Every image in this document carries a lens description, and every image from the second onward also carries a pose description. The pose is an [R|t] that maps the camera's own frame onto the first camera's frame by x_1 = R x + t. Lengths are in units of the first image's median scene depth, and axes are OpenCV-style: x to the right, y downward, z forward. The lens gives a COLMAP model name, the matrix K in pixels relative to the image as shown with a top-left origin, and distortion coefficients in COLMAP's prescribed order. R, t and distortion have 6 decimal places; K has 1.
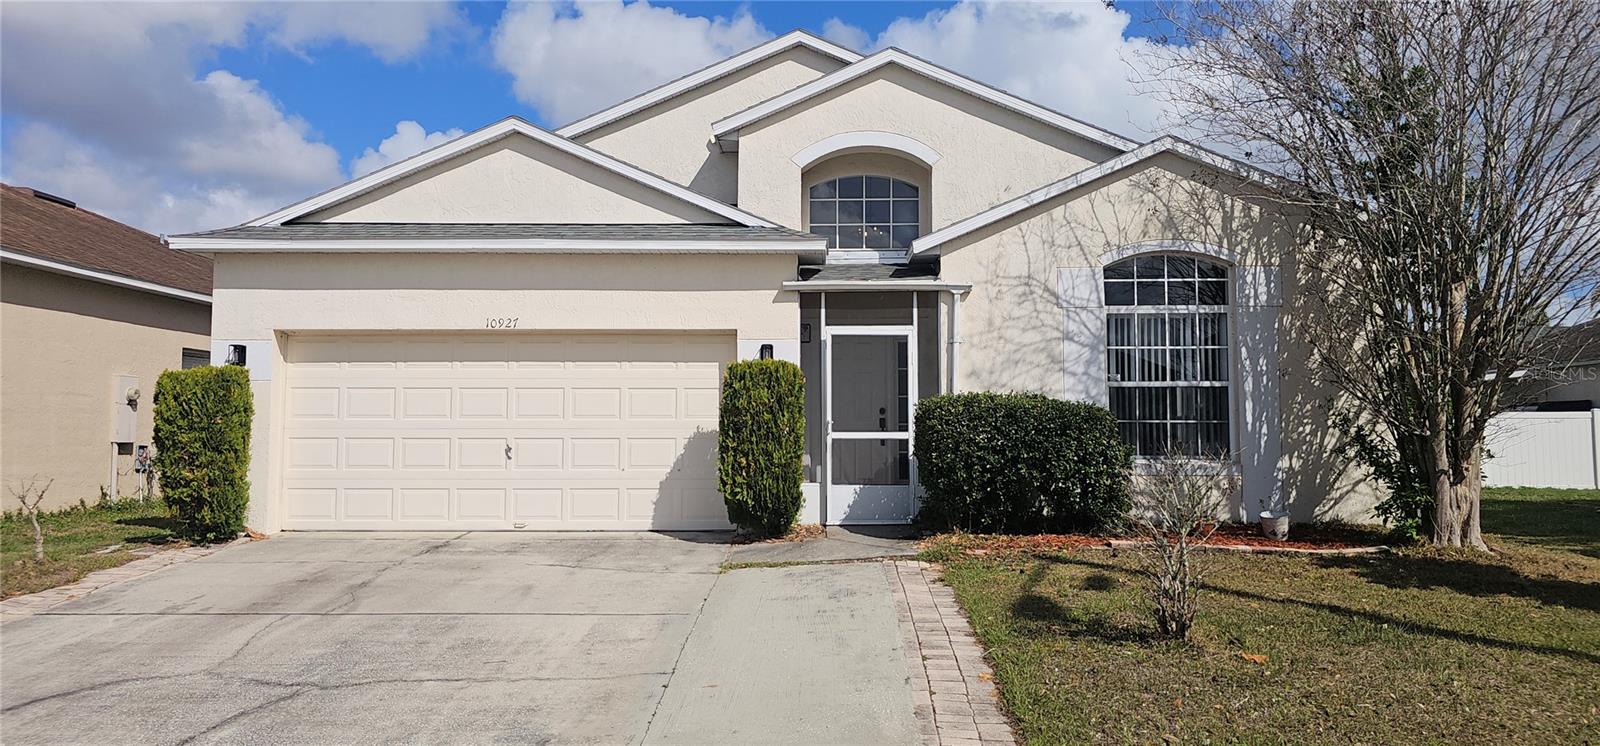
lens RADIAL K [[1037.9, 0, 788.6], [0, 1037.9, 367.6], [0, 0, 1]] dist [0.038250, -0.008578]
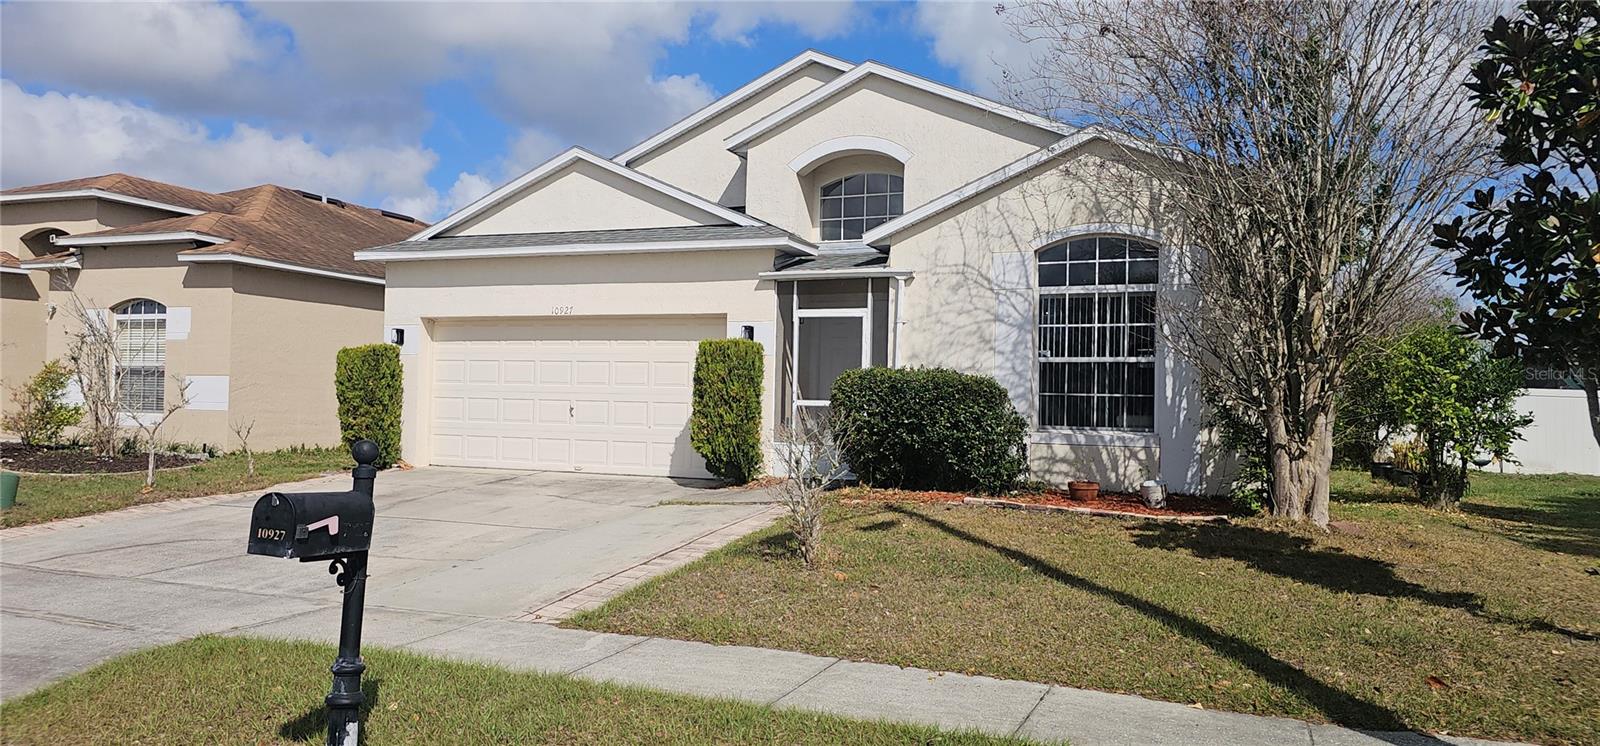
lens RADIAL K [[1037.9, 0, 801.5], [0, 1037.9, 382.1], [0, 0, 1]] dist [0.038250, -0.008578]
pose [[0.936692, 0.011023, -0.349982, 0.454779], [0.002922, 0.999224, 0.039291, -0.004218], [0.350143, -0.037826, 0.935932, -0.099698]]
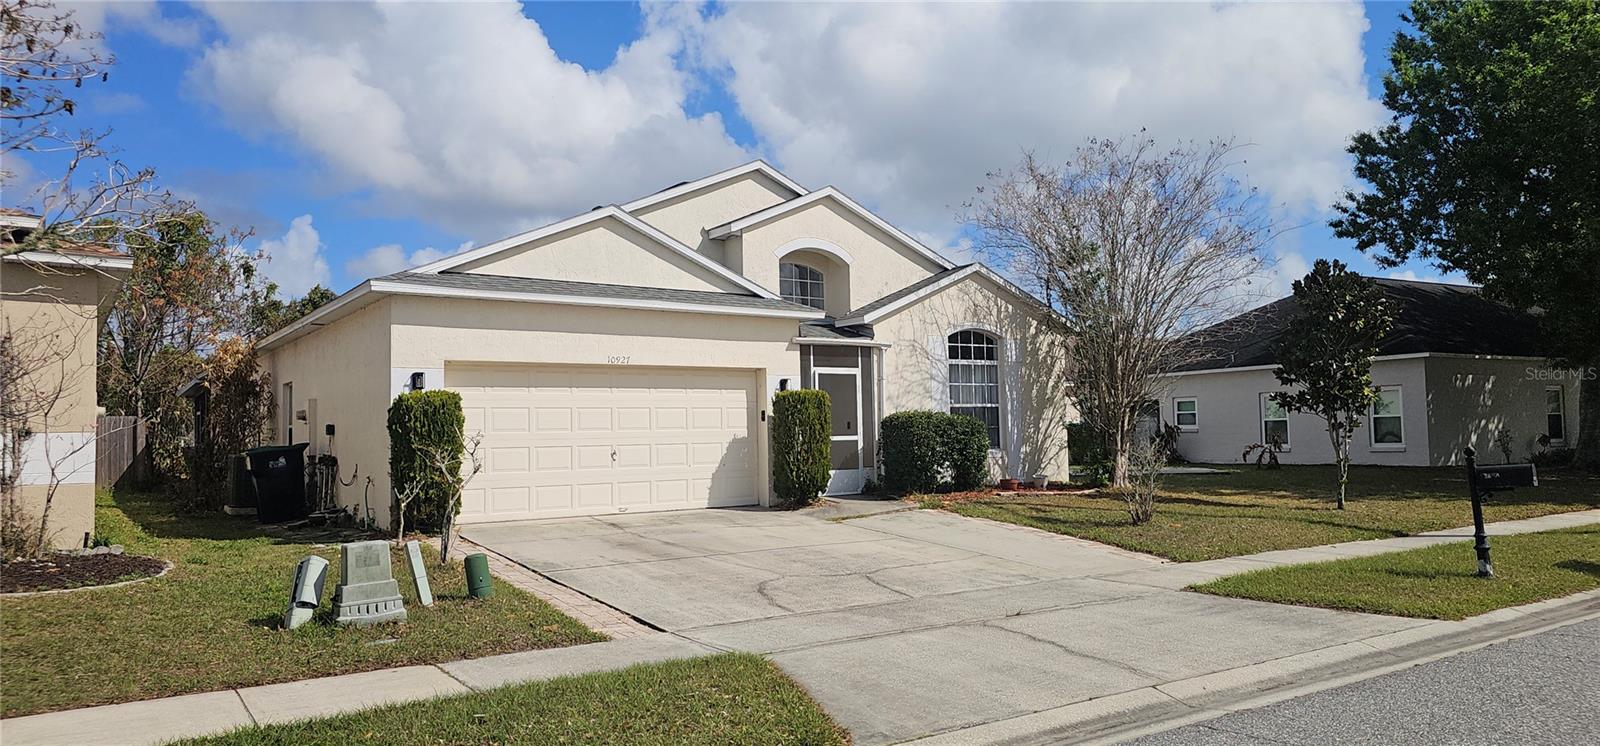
lens RADIAL K [[1037.9, 0, 795.9], [0, 1037.9, 369.8], [0, 0, 1]] dist [0.038250, -0.008578]
pose [[0.813836, 0.021091, 0.580711, -0.878677], [-0.014172, 0.999764, -0.016449, -0.010731], [-0.580921, 0.005157, 0.813943, -0.231479]]
